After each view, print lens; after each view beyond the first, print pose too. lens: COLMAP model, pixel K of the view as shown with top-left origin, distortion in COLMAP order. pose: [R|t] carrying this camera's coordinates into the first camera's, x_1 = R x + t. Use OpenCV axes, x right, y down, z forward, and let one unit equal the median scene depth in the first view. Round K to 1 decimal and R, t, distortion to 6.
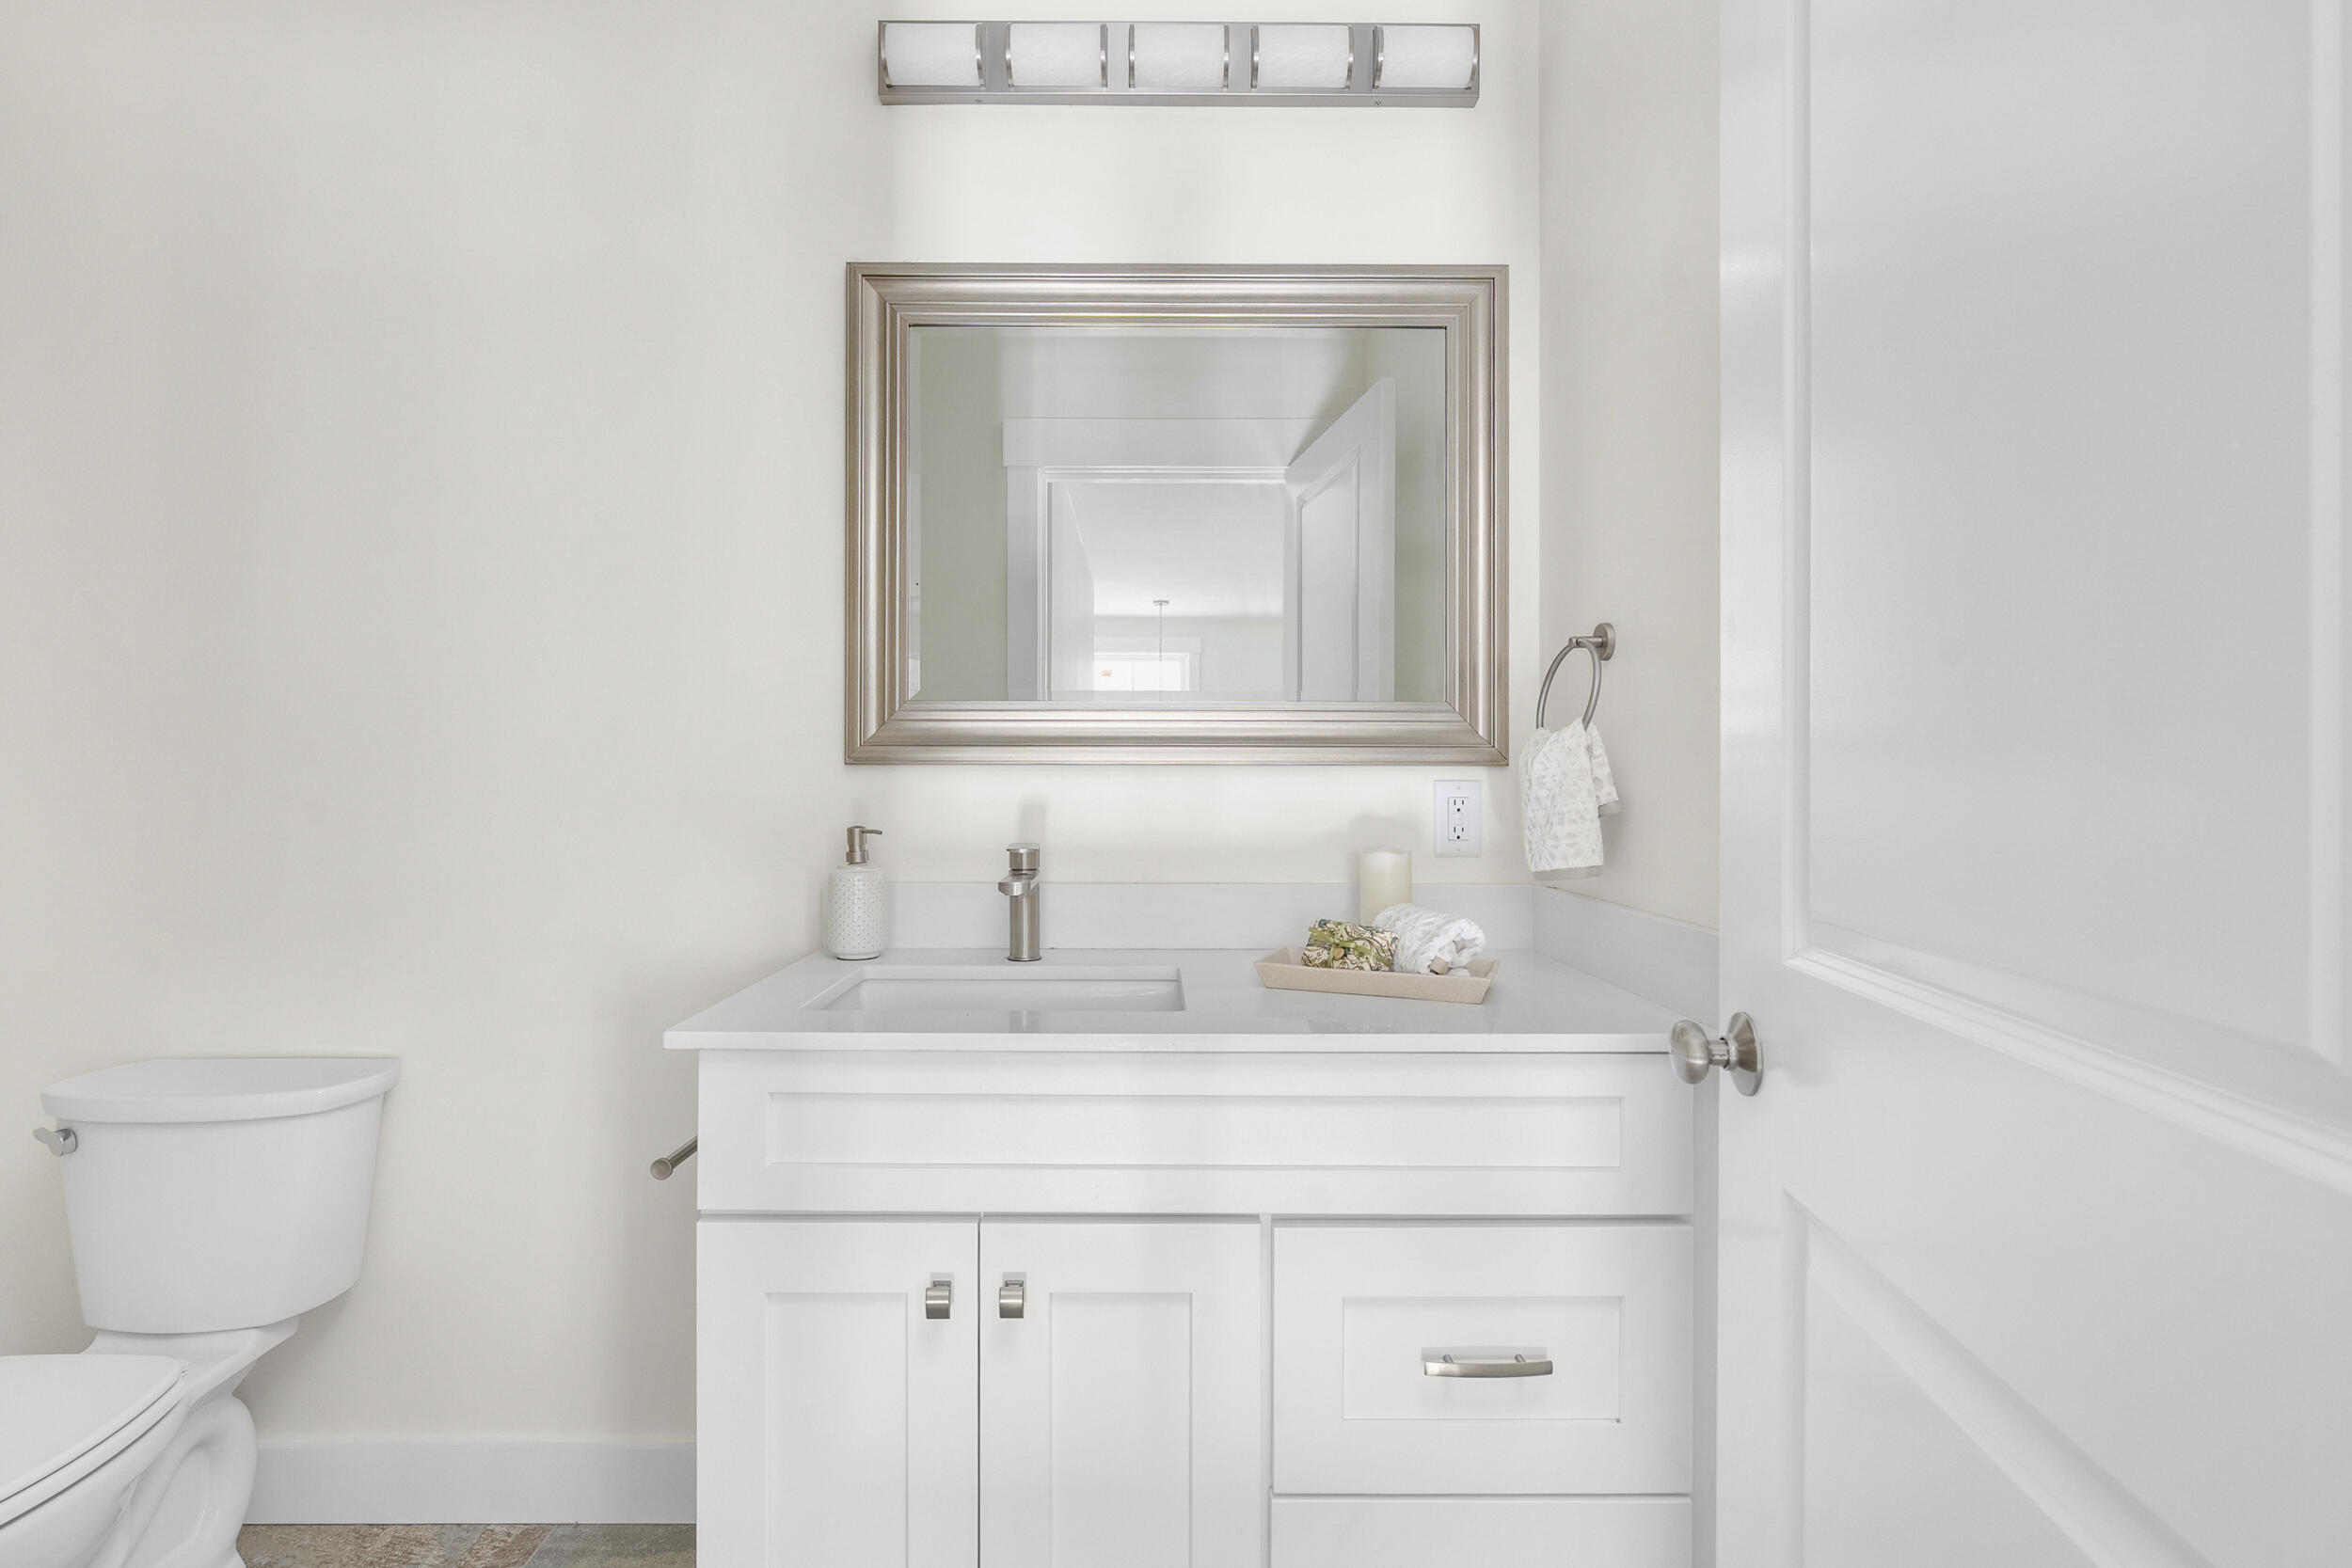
lens RADIAL K [[1062.1, 0, 1185.0], [0, 1062.1, 755.7], [0, 0, 1]] dist [-0.001280, 0.000448]
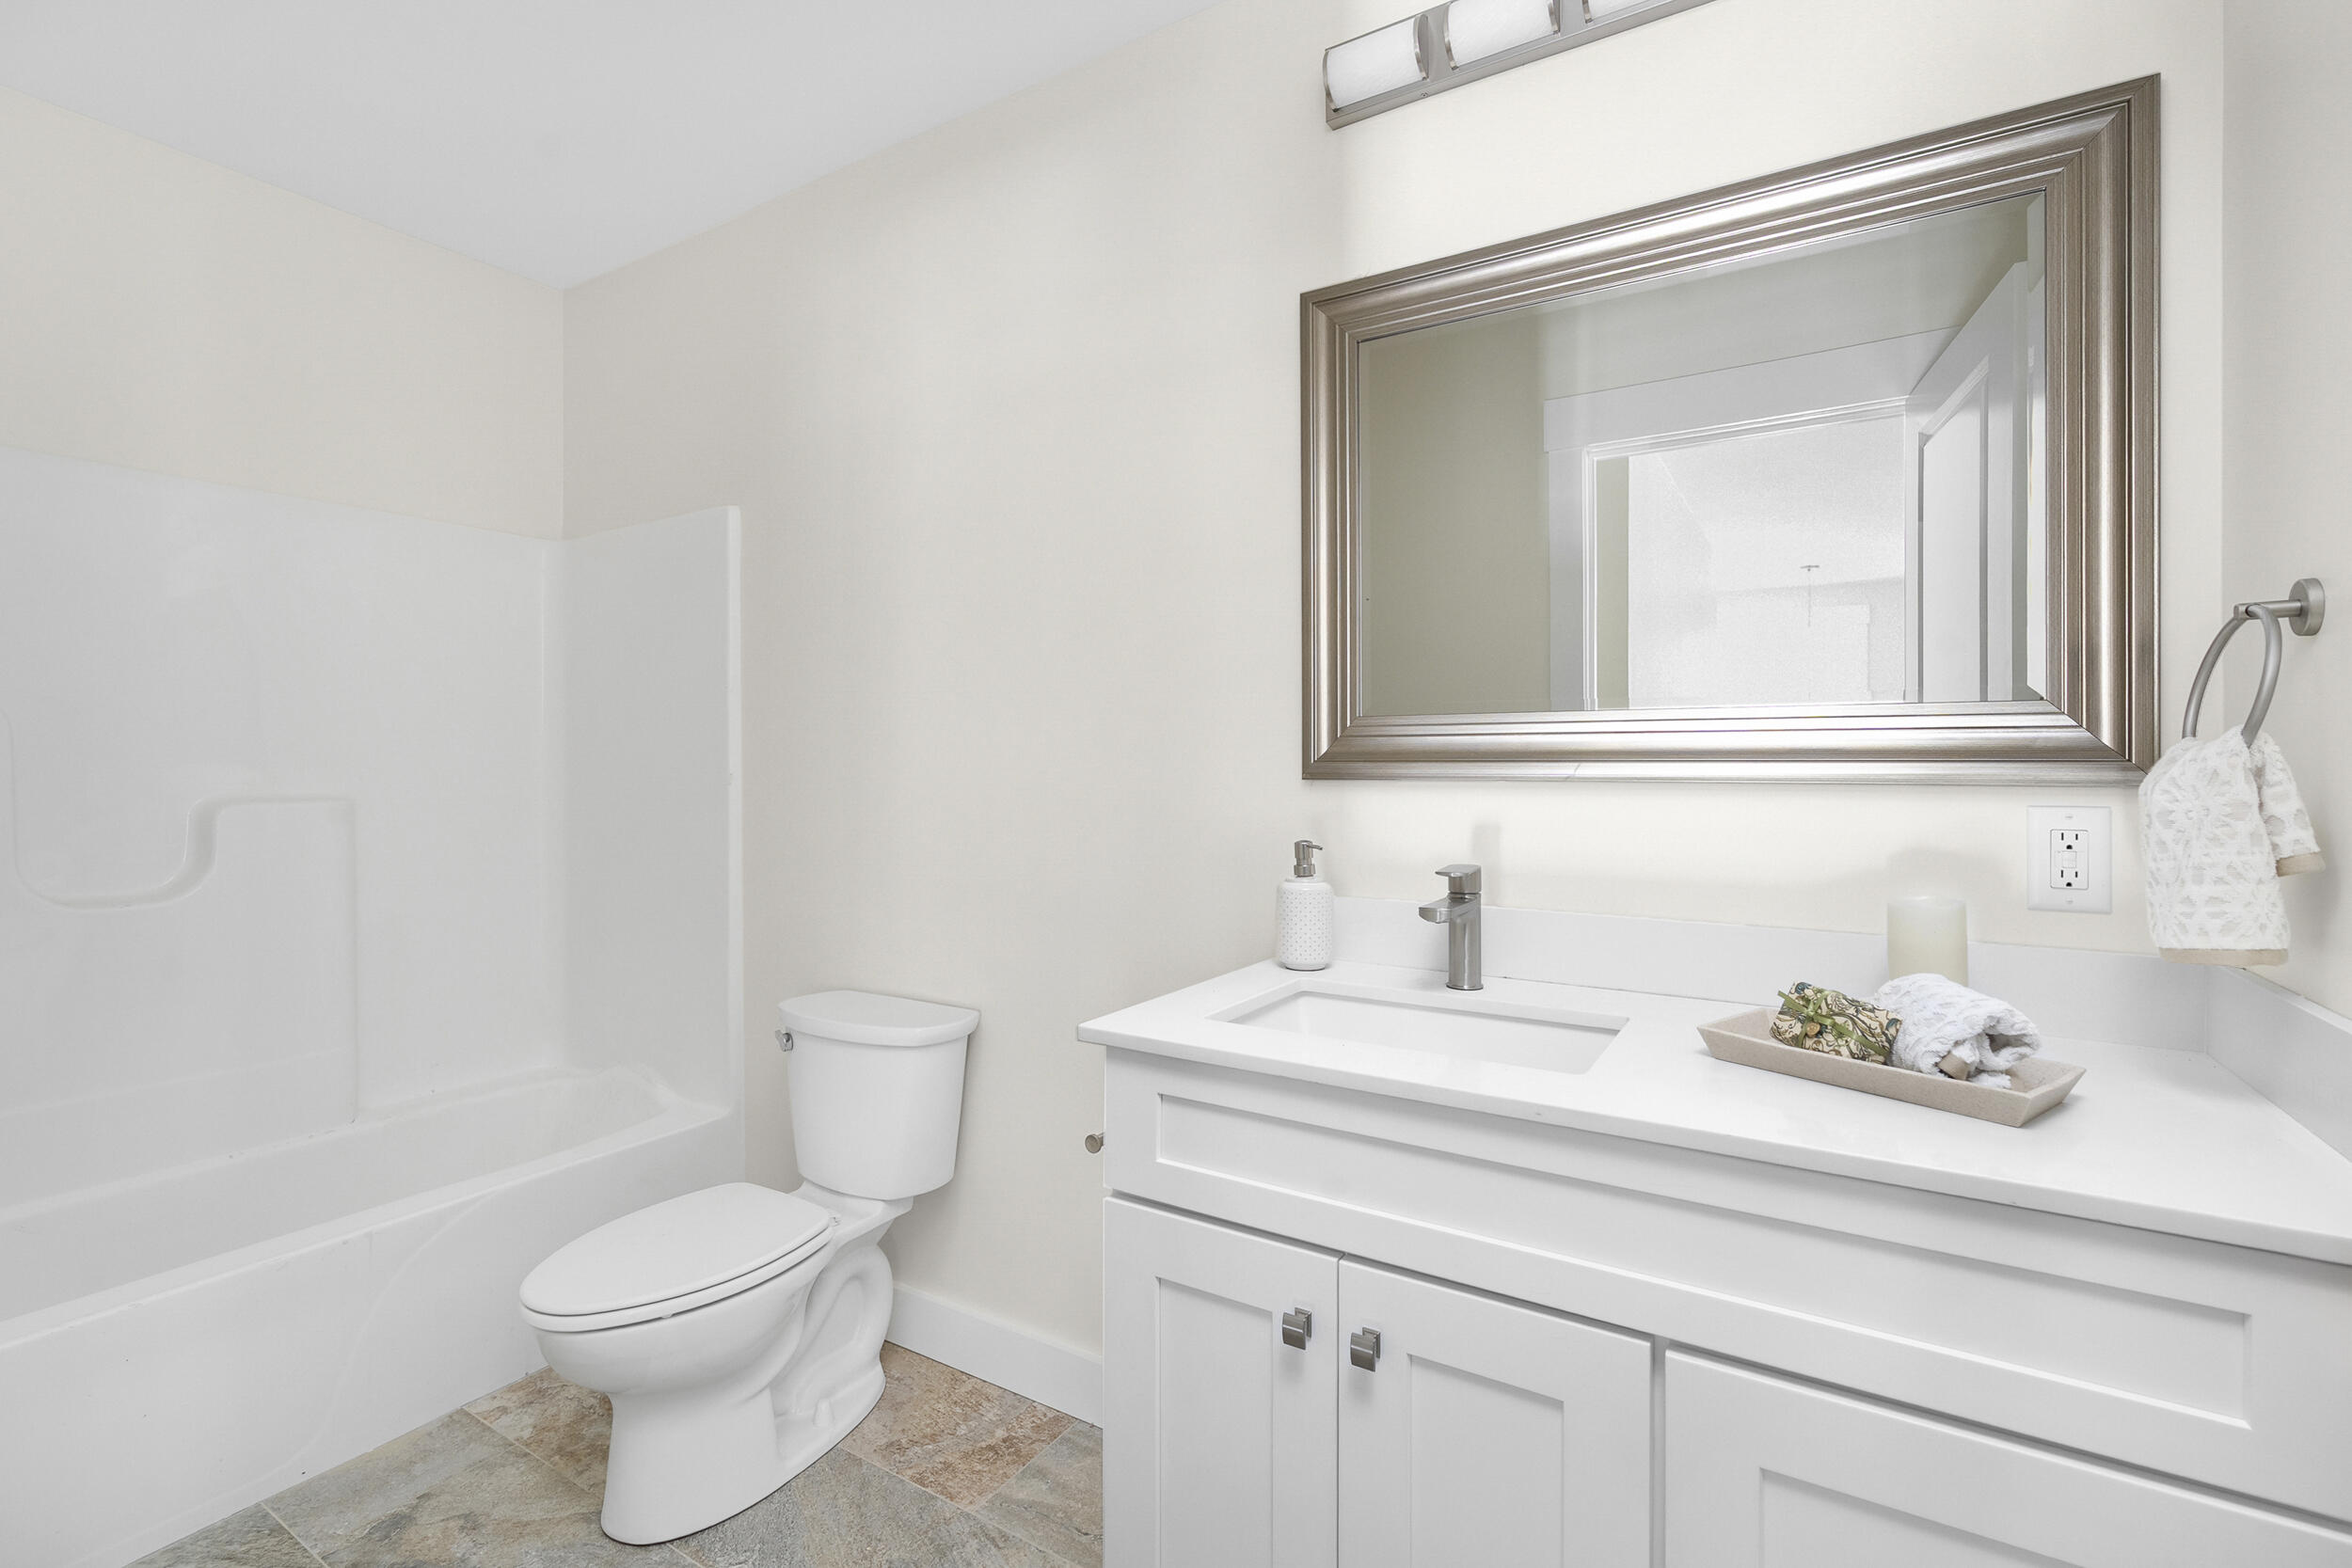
lens RADIAL K [[1062.1, 0, 1185.0], [0, 1062.1, 755.7], [0, 0, 1]] dist [-0.001280, 0.000448]
pose [[0.845046, -0.005157, -0.534669, 0.160775], [0.009307, 0.999944, 0.005065, -0.025373], [0.534613, -0.009256, 0.845046, 0.072598]]
